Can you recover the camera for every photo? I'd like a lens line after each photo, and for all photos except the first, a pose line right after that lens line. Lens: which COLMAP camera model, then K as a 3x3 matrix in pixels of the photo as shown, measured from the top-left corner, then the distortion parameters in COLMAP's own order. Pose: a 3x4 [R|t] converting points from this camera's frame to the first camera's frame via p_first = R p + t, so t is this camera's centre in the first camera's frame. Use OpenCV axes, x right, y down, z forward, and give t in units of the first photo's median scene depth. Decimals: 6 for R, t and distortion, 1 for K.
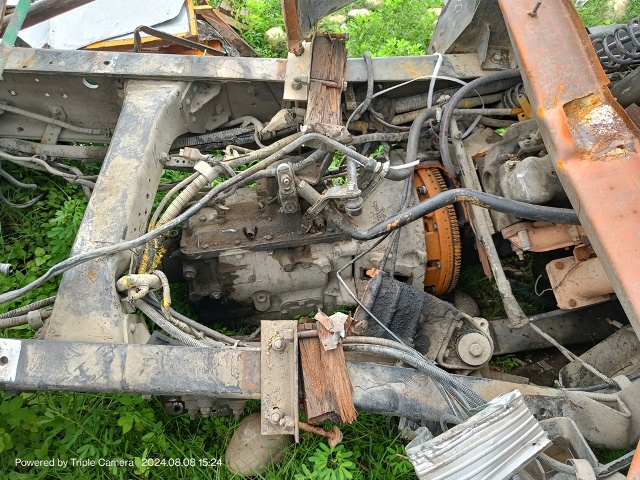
lens RADIAL K [[457.0, 0, 316.2], [0, 457.0, 240.9], [0, 0, 1]] dist [-0.001124, 0.001290]
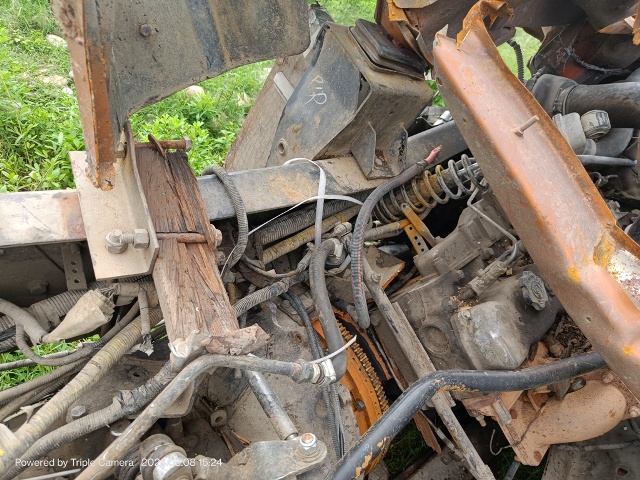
lens RADIAL K [[457.0, 0, 323.2], [0, 457.0, 243.1], [0, 0, 1]] dist [-0.001124, 0.001290]
pose [[0.812407, -0.158181, 0.561225, -0.139258], [0.210409, 0.977178, -0.029162, -0.274128], [-0.543804, 0.141778, 0.827149, 0.445136]]
